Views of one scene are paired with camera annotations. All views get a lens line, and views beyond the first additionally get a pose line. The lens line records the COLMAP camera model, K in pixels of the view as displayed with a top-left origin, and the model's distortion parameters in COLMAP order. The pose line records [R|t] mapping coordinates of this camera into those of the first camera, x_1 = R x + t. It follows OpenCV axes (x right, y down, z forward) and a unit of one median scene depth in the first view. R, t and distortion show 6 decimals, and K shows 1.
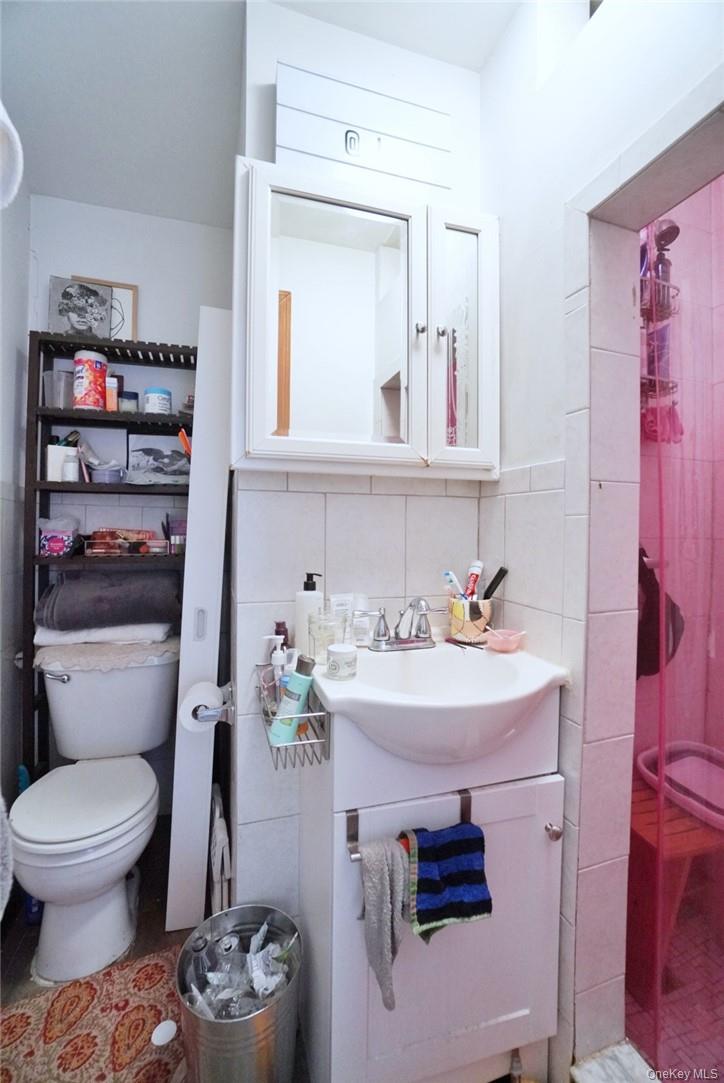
lens RADIAL K [[478.4, 0, 367.4], [0, 478.4, 532.8], [0, 0, 1]] dist [-0.063573, 0.023752]
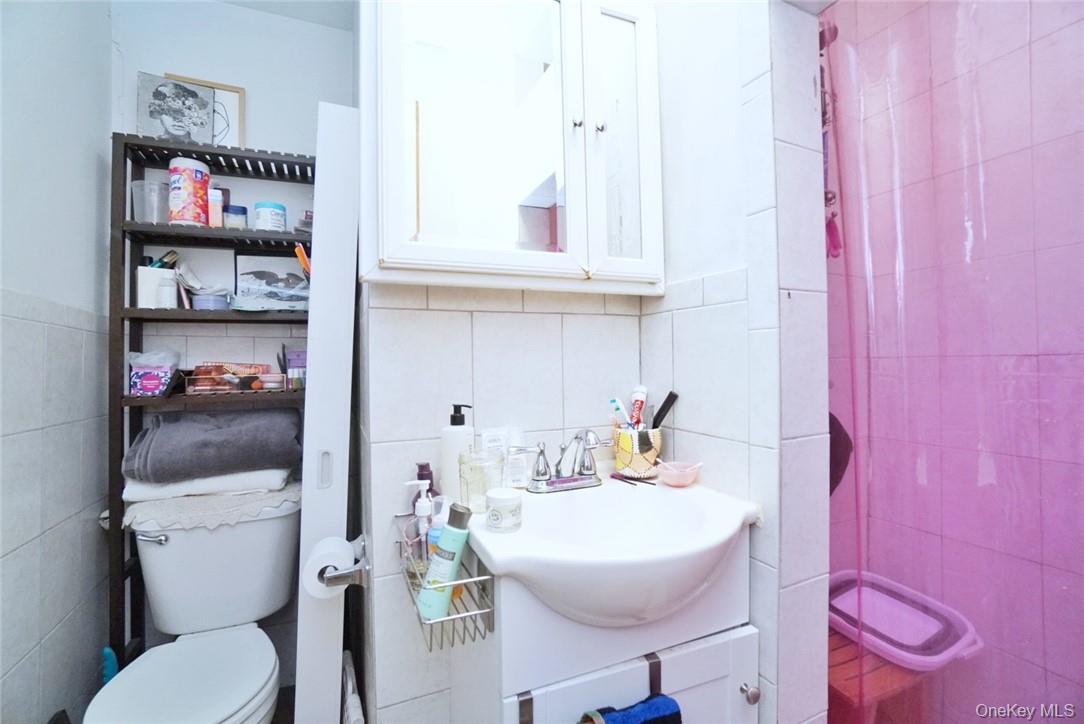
lens RADIAL K [[478.8, 0, 530.9], [0, 478.8, 359.3], [0, 0, 1]] dist [-0.063573, 0.023752]
pose [[0.996405, -0.023834, 0.081293, -0.048663], [0.024942, 0.999609, -0.012652, 0.015167], [-0.080959, 0.014634, 0.996610, 0.122145]]
